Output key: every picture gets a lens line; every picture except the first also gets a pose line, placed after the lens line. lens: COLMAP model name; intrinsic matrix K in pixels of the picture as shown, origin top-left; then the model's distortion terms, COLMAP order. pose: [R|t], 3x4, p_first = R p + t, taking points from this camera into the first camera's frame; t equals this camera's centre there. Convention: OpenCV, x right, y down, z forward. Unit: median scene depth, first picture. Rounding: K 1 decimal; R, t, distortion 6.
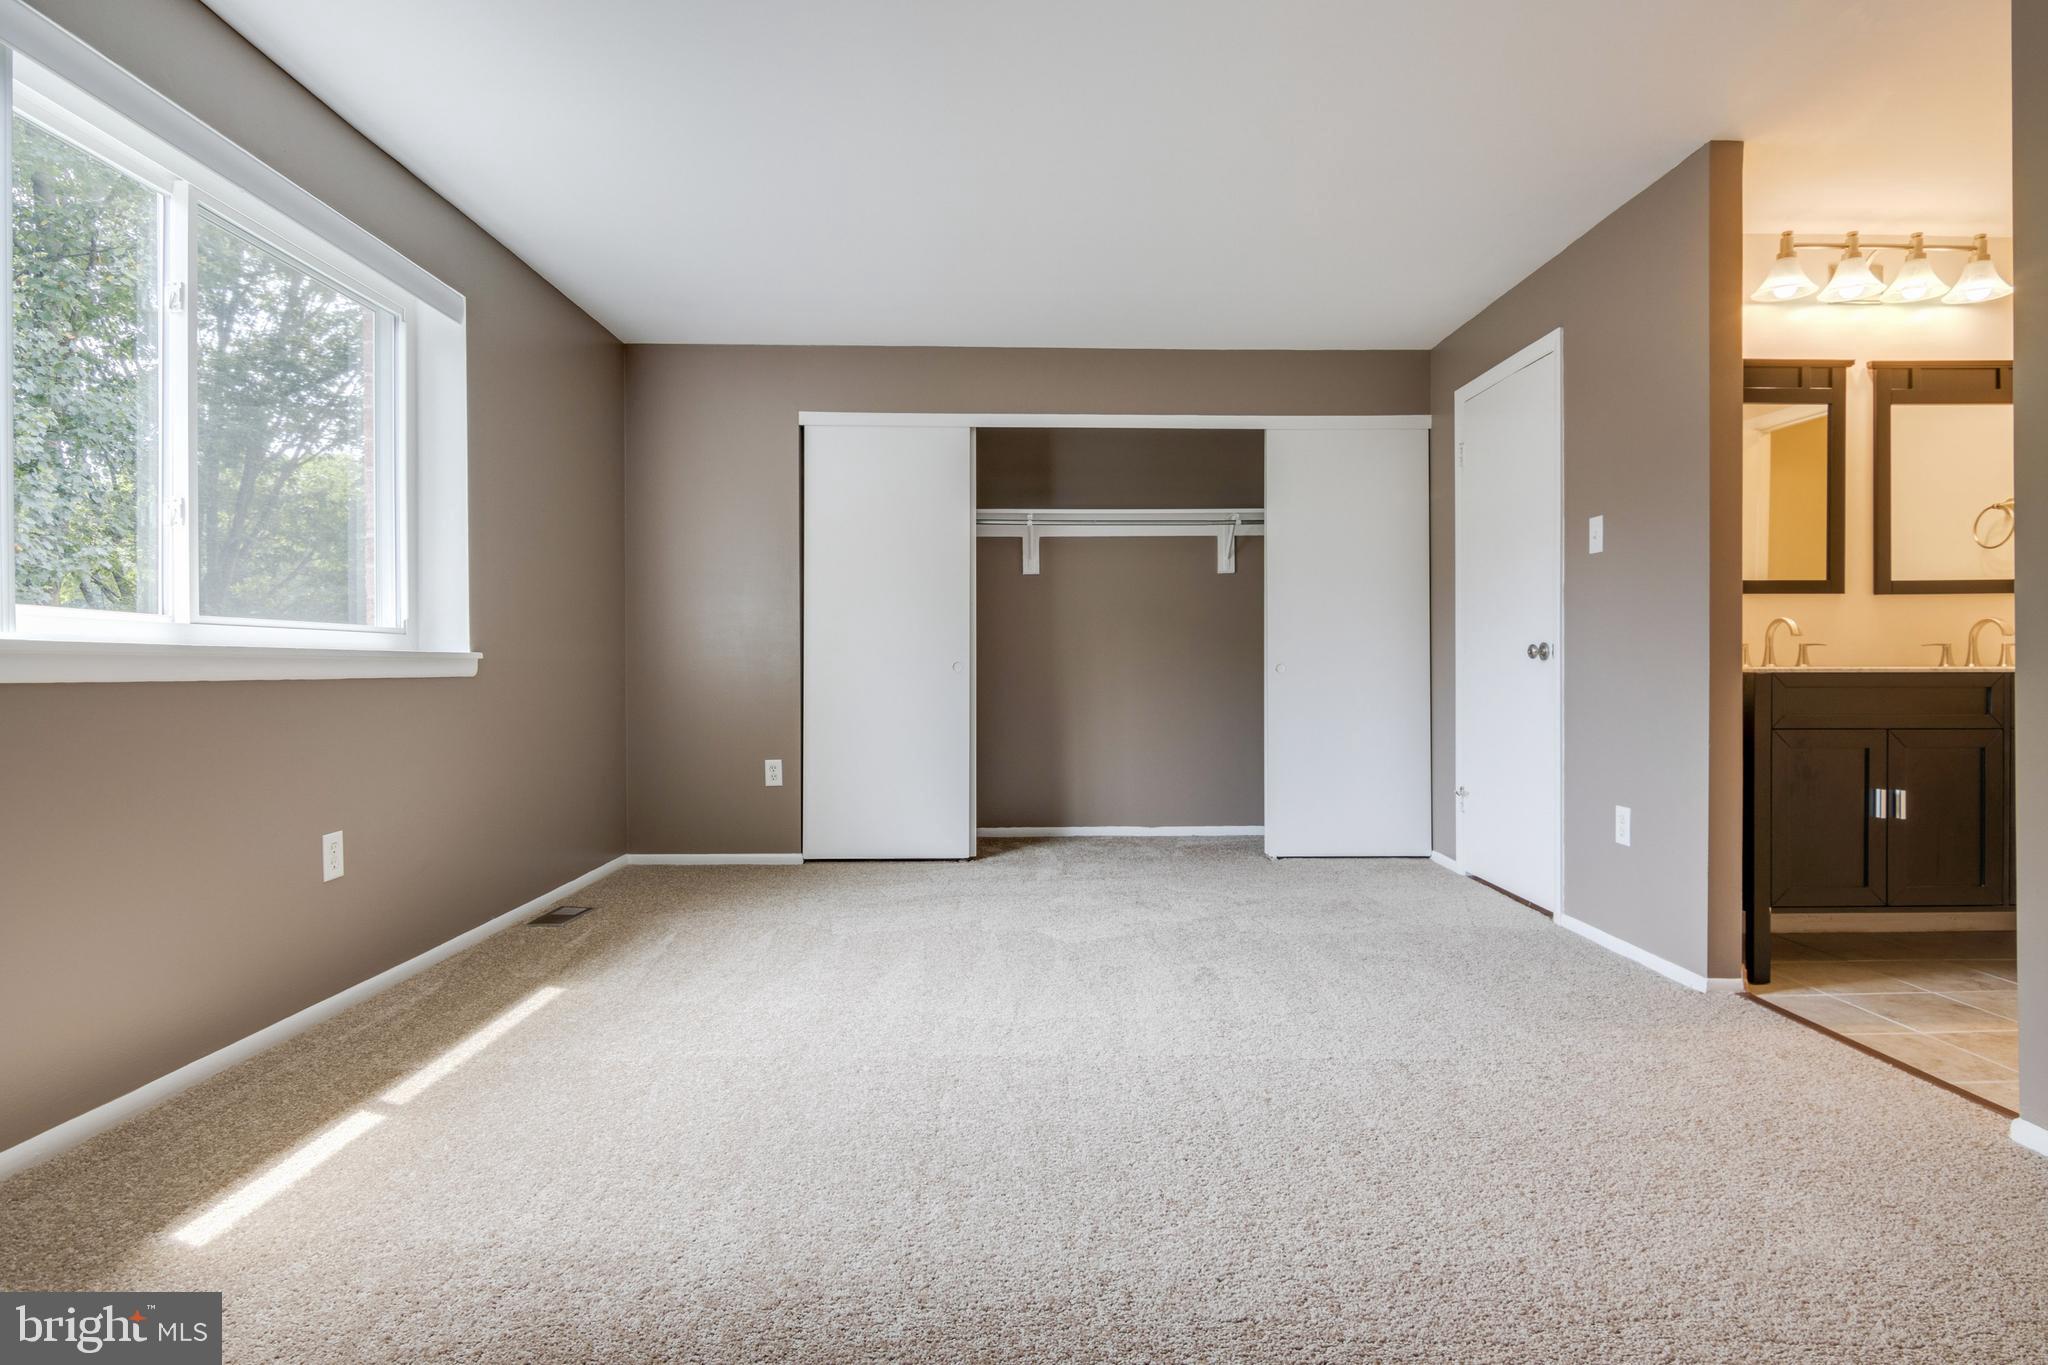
lens RADIAL K [[1053.1, 0, 1023.7], [0, 1053.1, 664.4], [0, 0, 1]] dist [-0.001864, 0.000173]
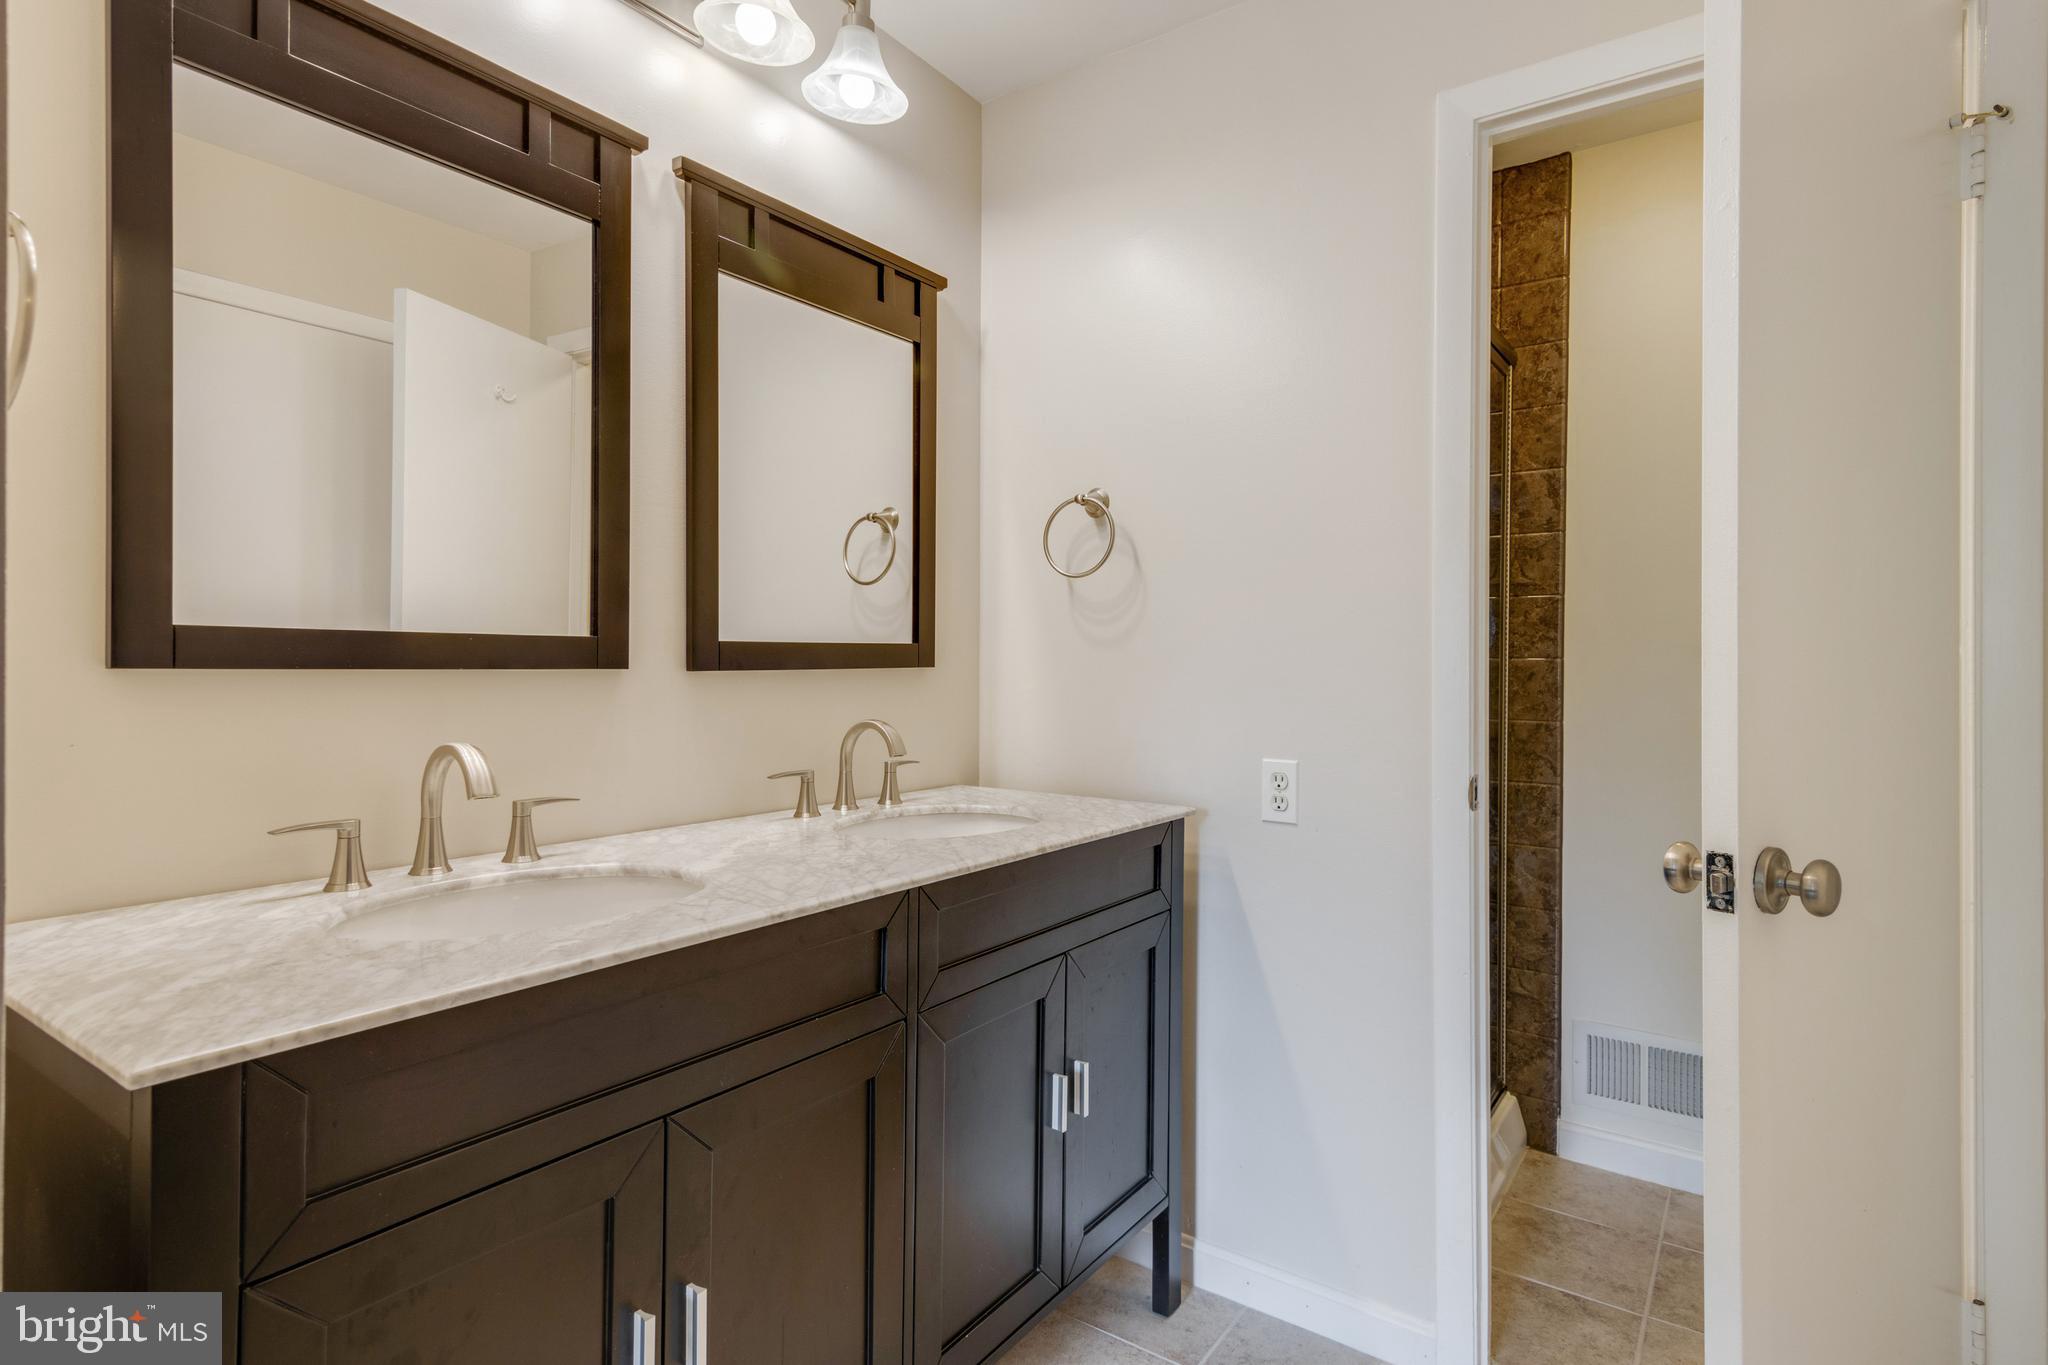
lens RADIAL K [[1043.9, 0, 1030.0], [0, 1043.9, 651.3], [0, 0, 1]] dist [0.000796, -0.000193]
pose [[0.602489, 0.010692, 0.798056, 0.538104], [-0.001975, 0.999927, -0.011905, -0.070747], [-0.798125, 0.005596, 0.602466, 0.608327]]
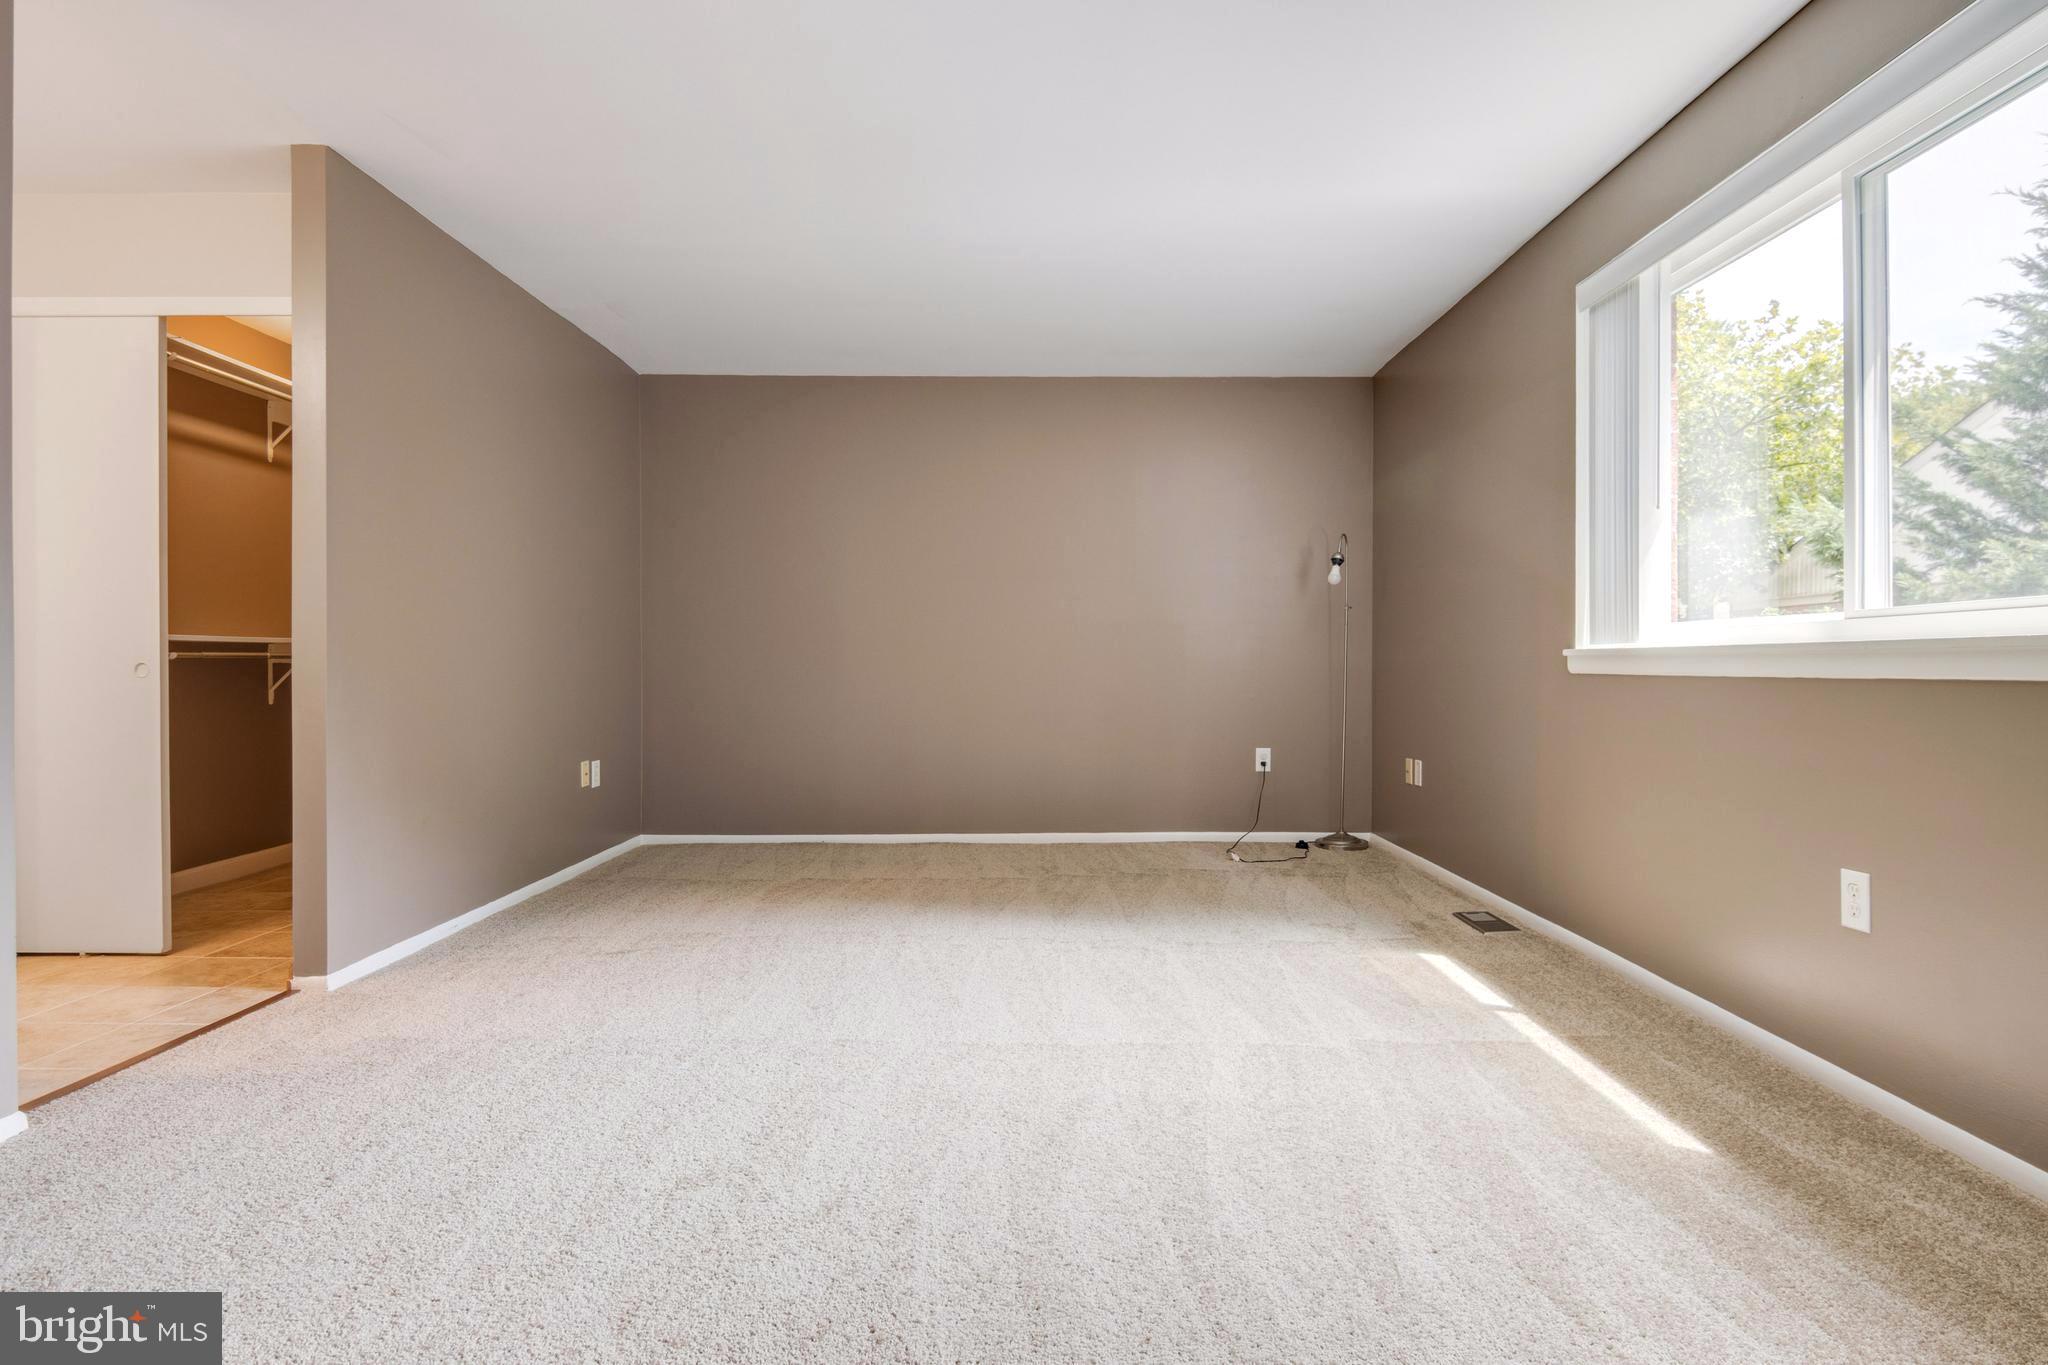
lens RADIAL K [[1053.1, 0, 1023.7], [0, 1053.1, 664.4], [0, 0, 1]] dist [-0.001864, 0.000173]
pose [[-0.999820, 0.000575, 0.018953, -0.030085], [0.000626, 0.999996, 0.002701, -0.002266], [-0.018951, 0.002712, -0.999817, 1.420757]]
